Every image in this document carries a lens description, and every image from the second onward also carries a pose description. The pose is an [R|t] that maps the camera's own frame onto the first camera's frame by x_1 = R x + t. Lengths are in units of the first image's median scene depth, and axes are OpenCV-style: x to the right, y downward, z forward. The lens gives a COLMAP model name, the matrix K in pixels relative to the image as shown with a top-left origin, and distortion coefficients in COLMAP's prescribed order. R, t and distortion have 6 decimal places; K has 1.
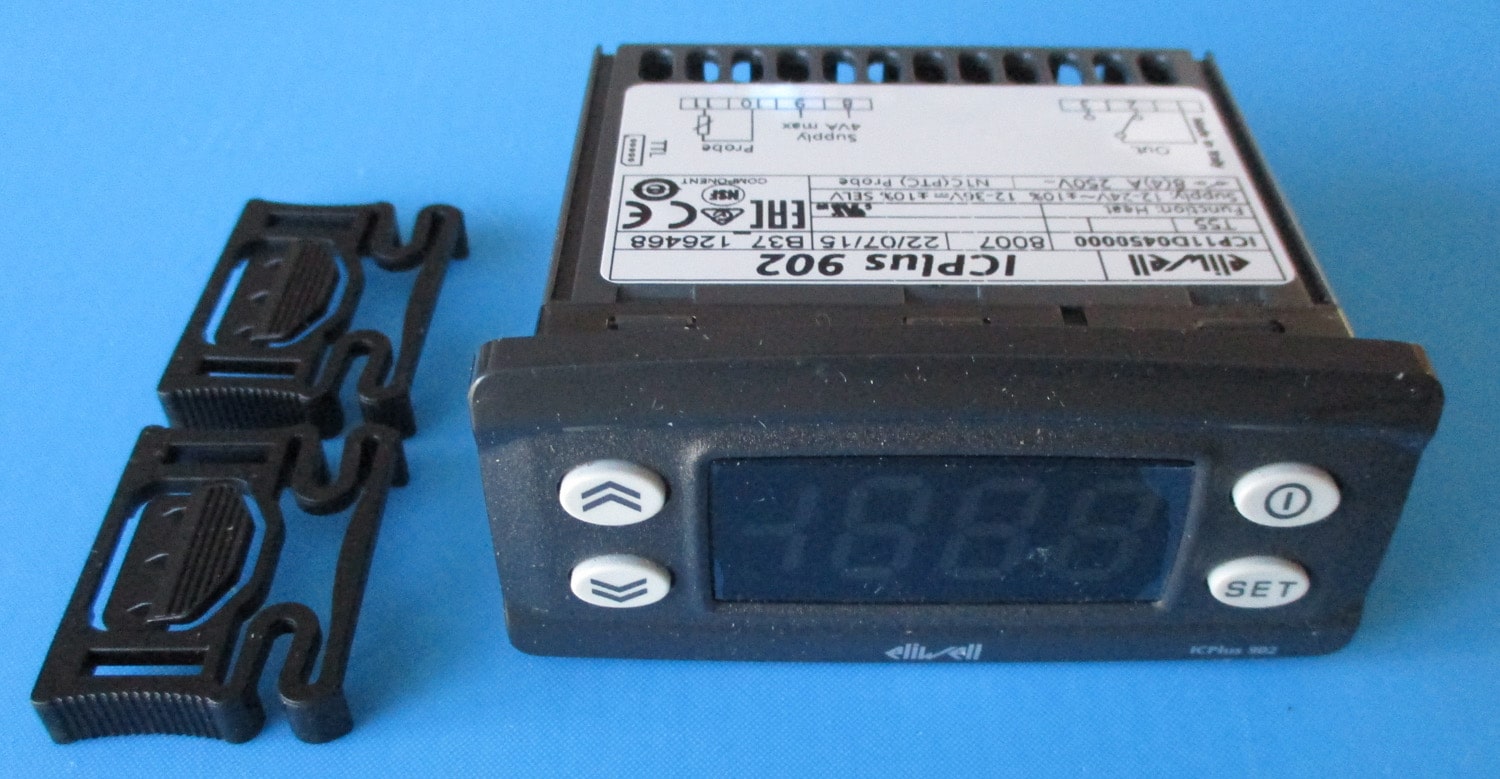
lens RADIAL K [[1529.6, 0, 750.0], [0, 1529.6, 389.5], [0, 0, 1]] dist [-0.006488, -0.007783]
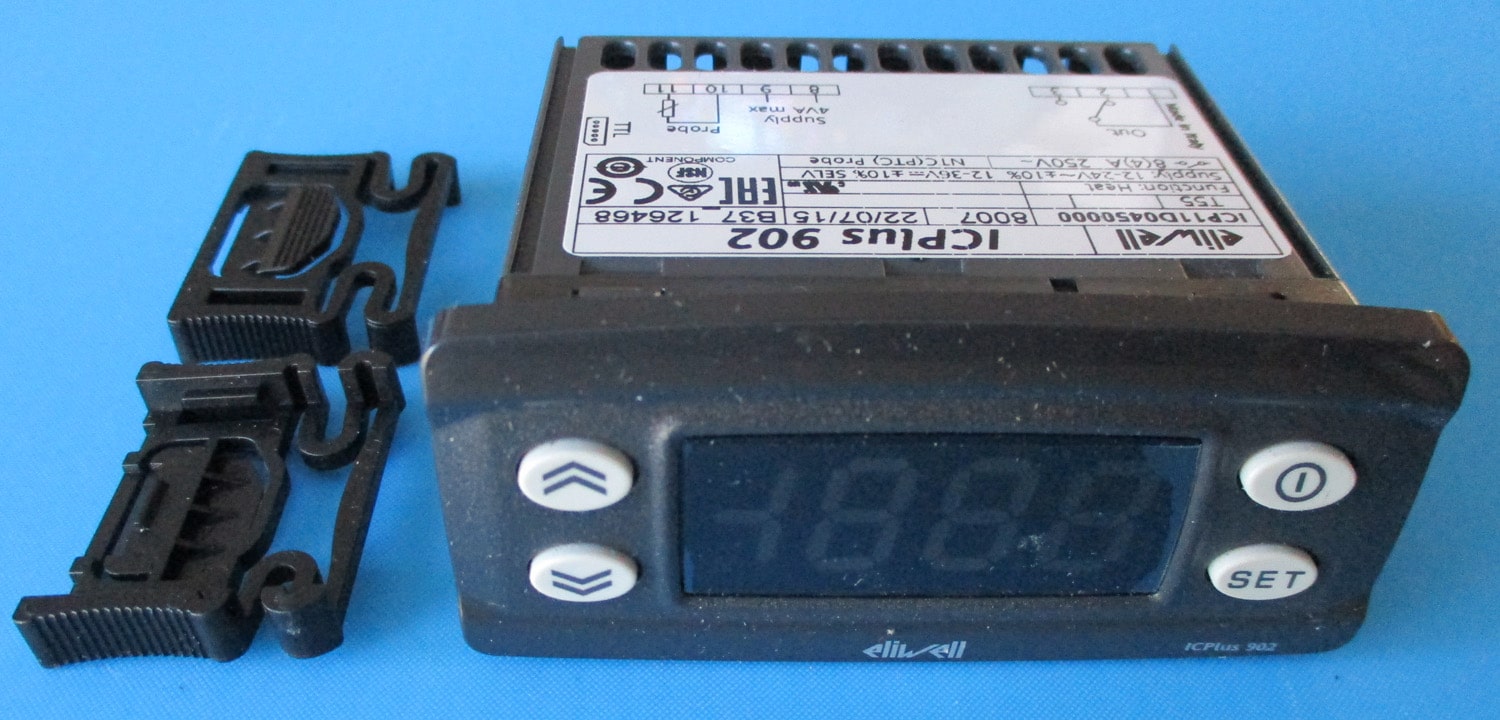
lens RADIAL K [[1374.9, 0, 709.0], [0, 1374.9, 365.3], [0, 0, 1]] dist [-0.007409, -0.004062]
pose [[0.999880, 0.000365, 0.015474, -0.019956], [0.000406, 0.998758, -0.049824, 0.038734], [-0.015473, 0.049824, 0.998638, 0.147694]]
